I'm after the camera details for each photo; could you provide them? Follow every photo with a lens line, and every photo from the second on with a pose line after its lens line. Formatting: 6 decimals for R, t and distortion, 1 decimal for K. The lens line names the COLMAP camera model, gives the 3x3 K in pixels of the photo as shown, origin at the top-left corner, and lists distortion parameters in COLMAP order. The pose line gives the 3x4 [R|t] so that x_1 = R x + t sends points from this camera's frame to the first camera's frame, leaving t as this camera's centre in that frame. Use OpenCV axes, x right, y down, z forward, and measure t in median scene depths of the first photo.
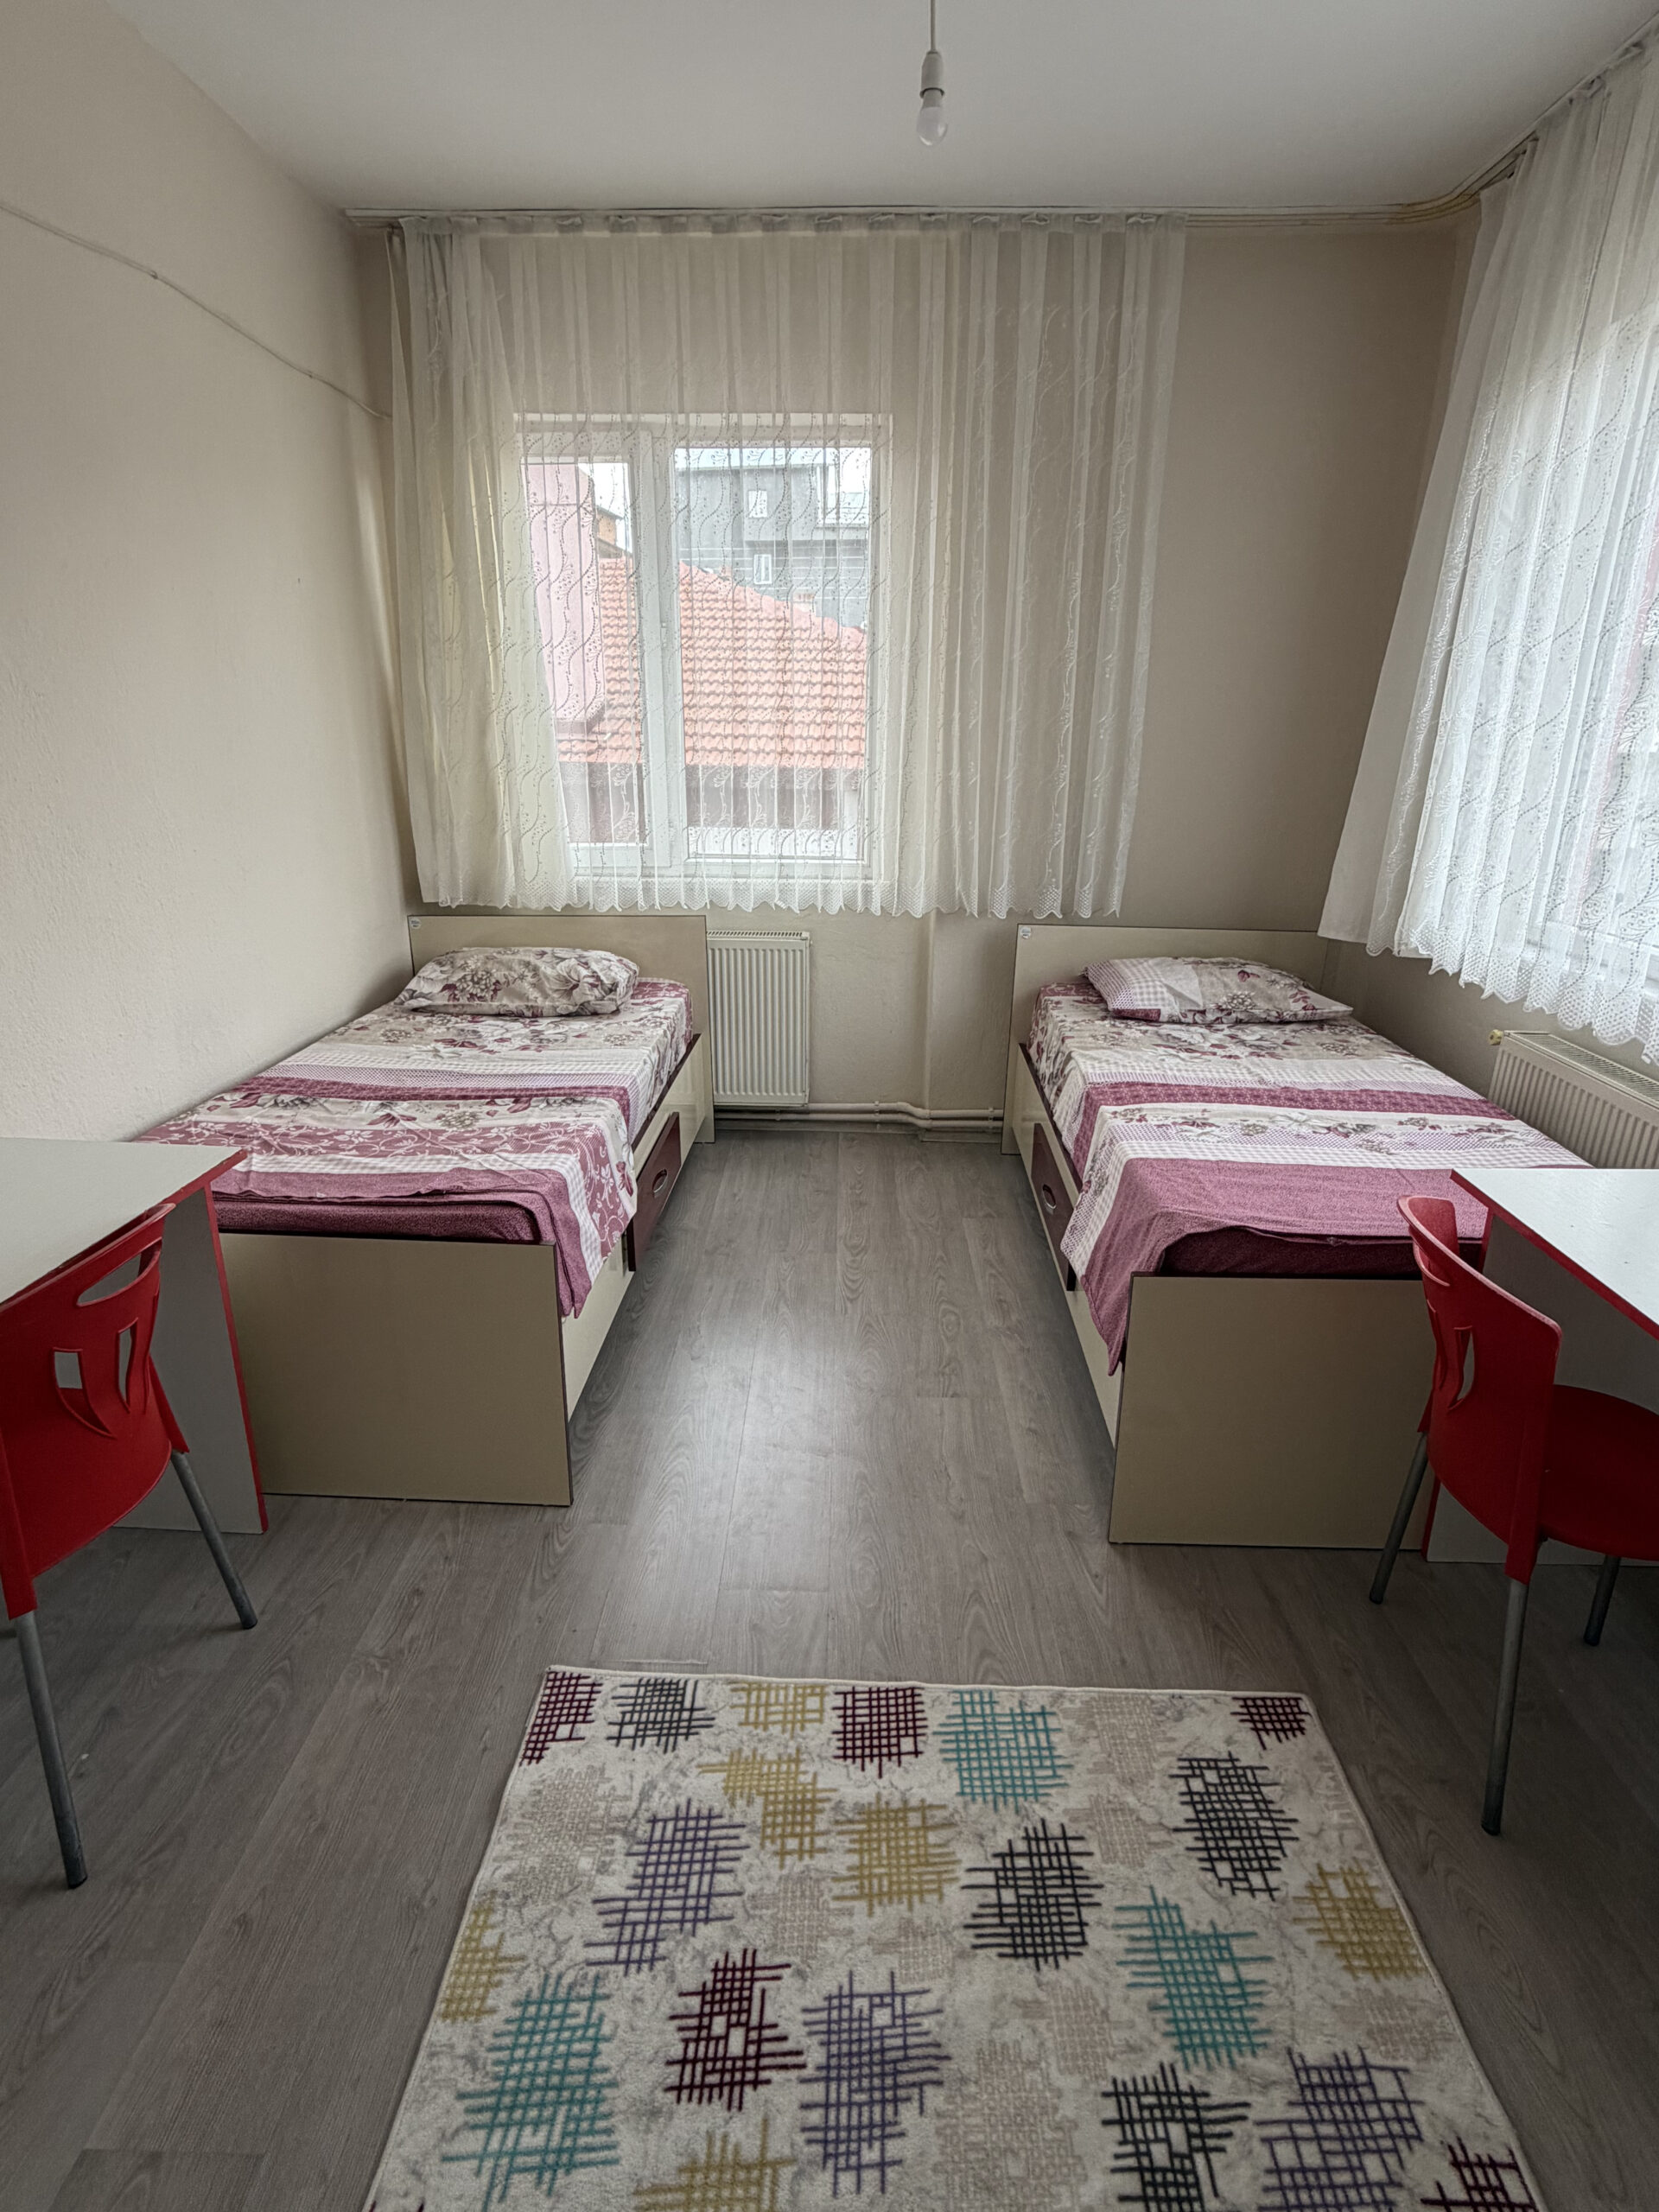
lens RADIAL K [[1093.0, 0, 836.6], [0, 1093.0, 1107.6], [0, 0, 1]] dist [0.000569, -0.002024]
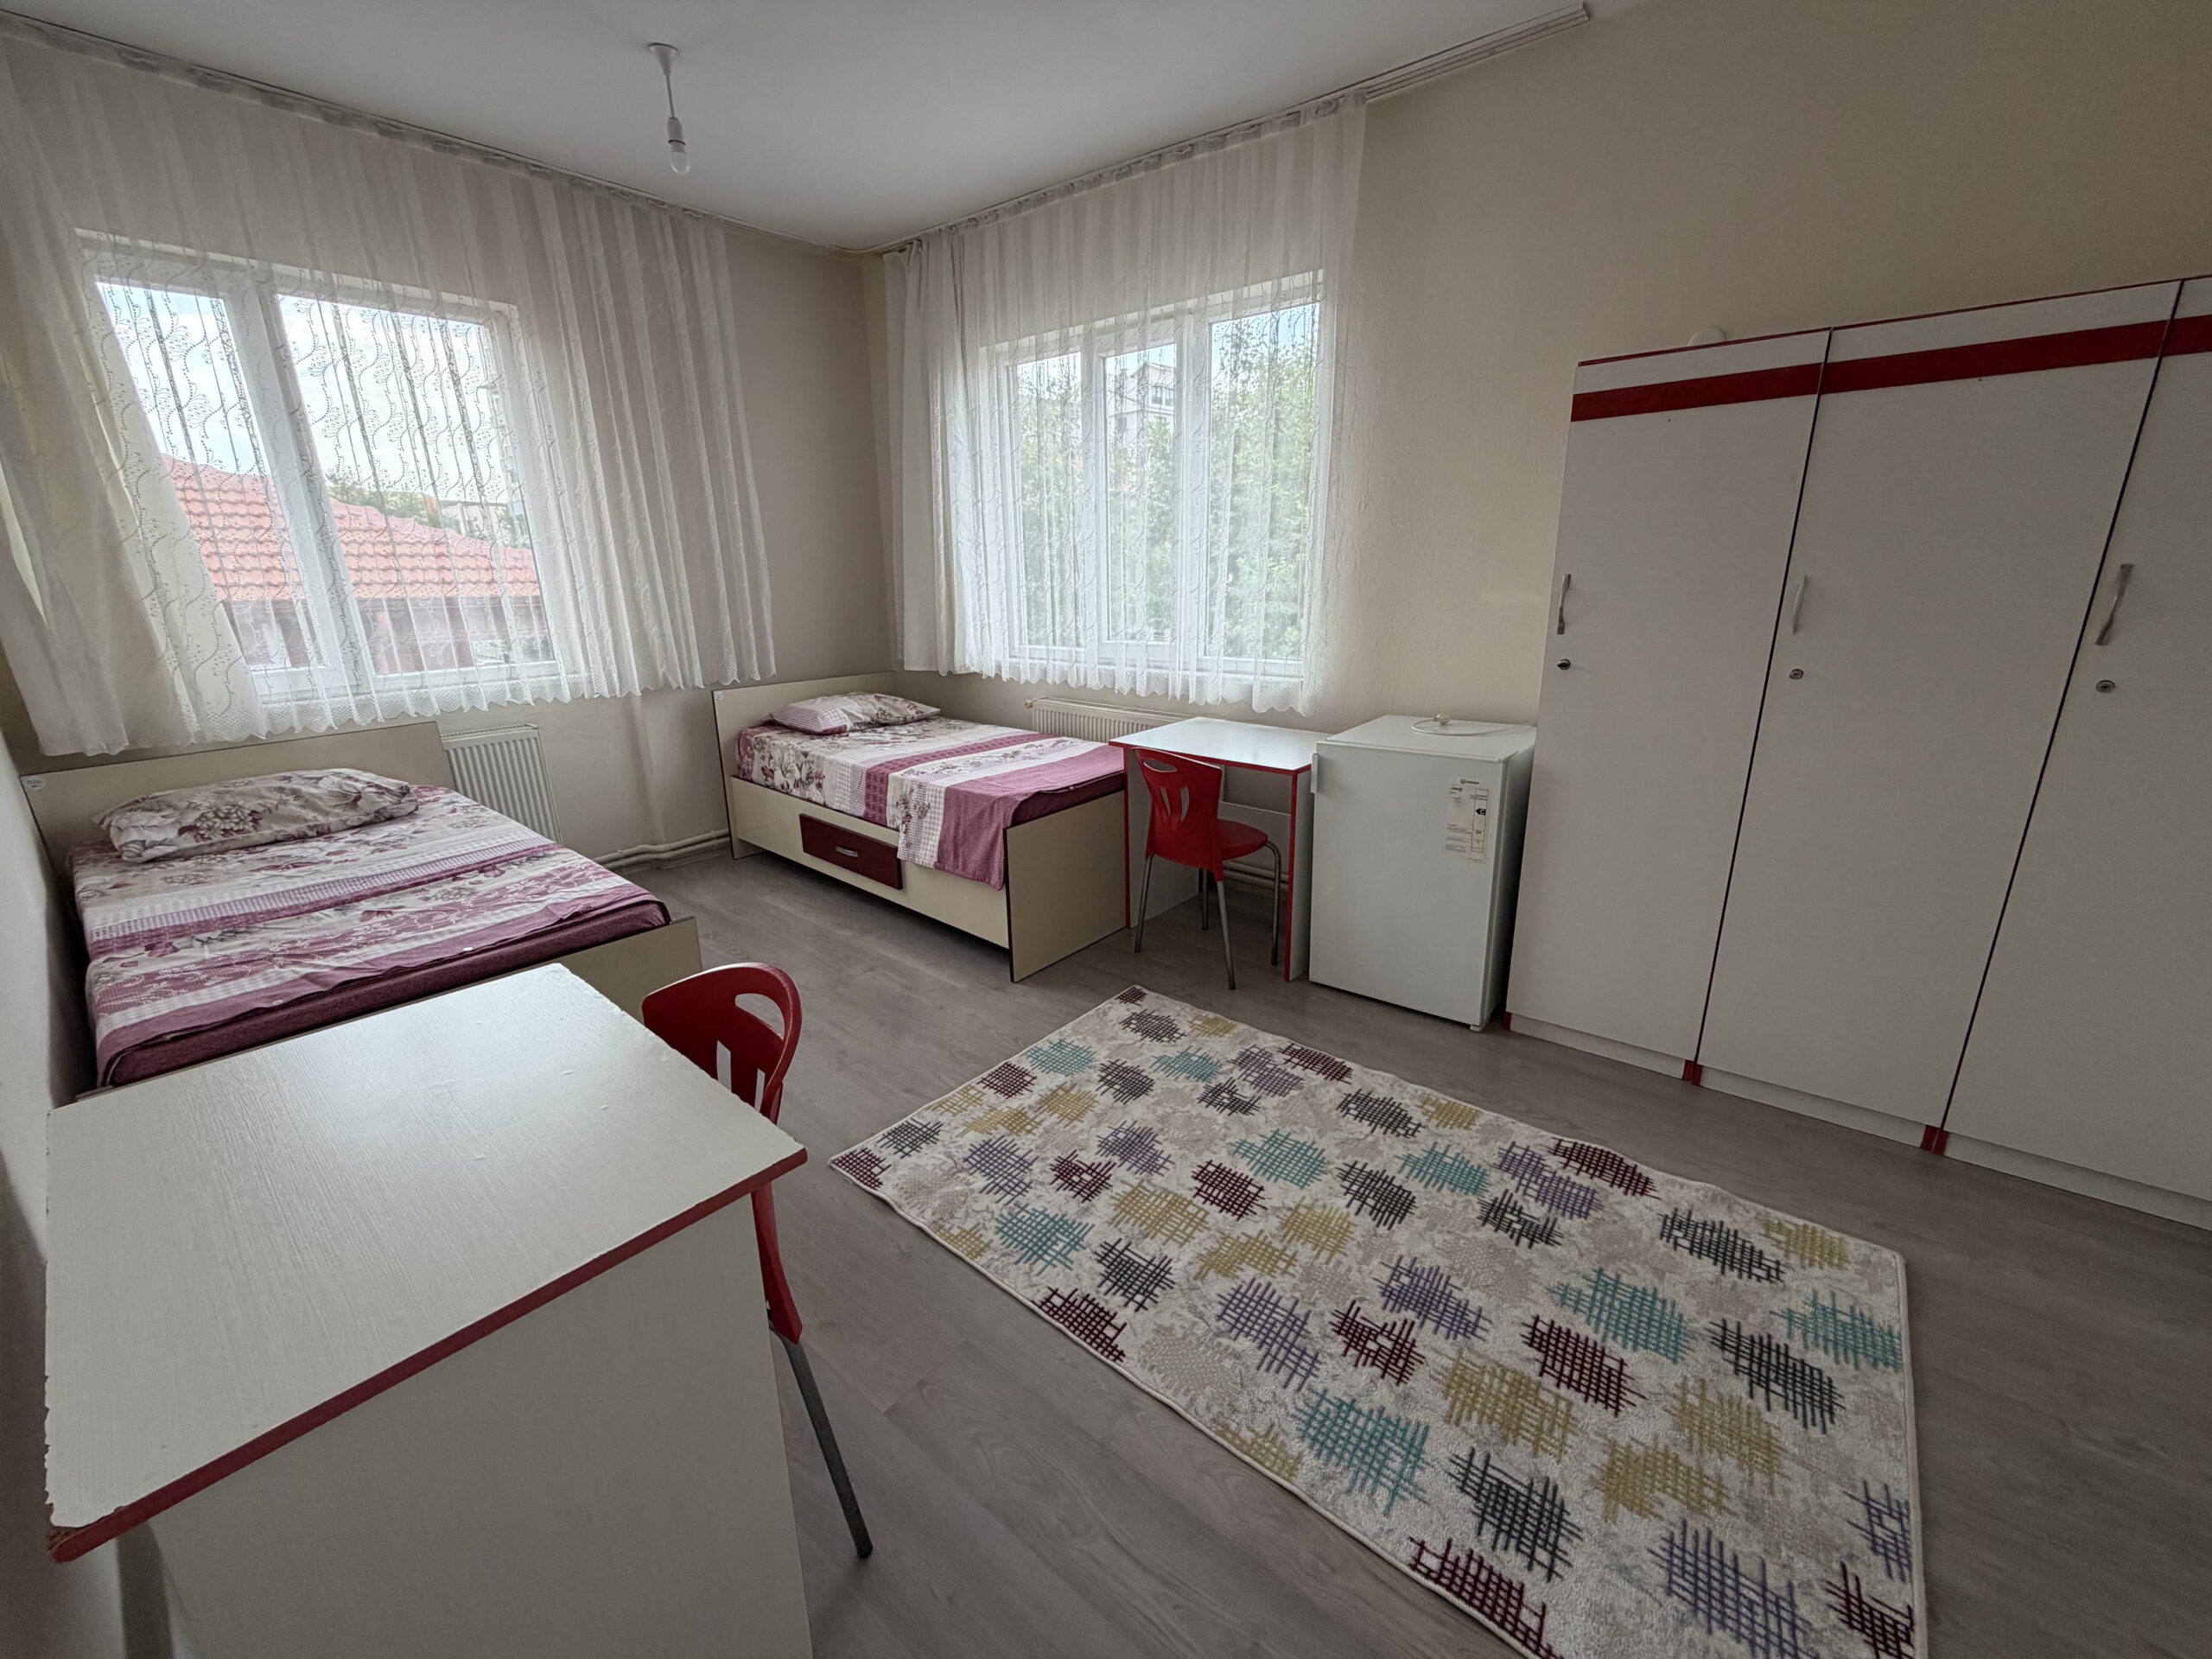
lens RADIAL K [[881.0, 0, 1092.9], [0, 881.0, 827.8], [0, 0, 1]] dist [-0.001976, 0.000058]
pose [[0.627566, -0.243719, 0.739434, -0.602835], [0.267905, 0.959342, 0.088827, 0.043128], [-0.731019, 0.142354, 0.667343, -0.108061]]
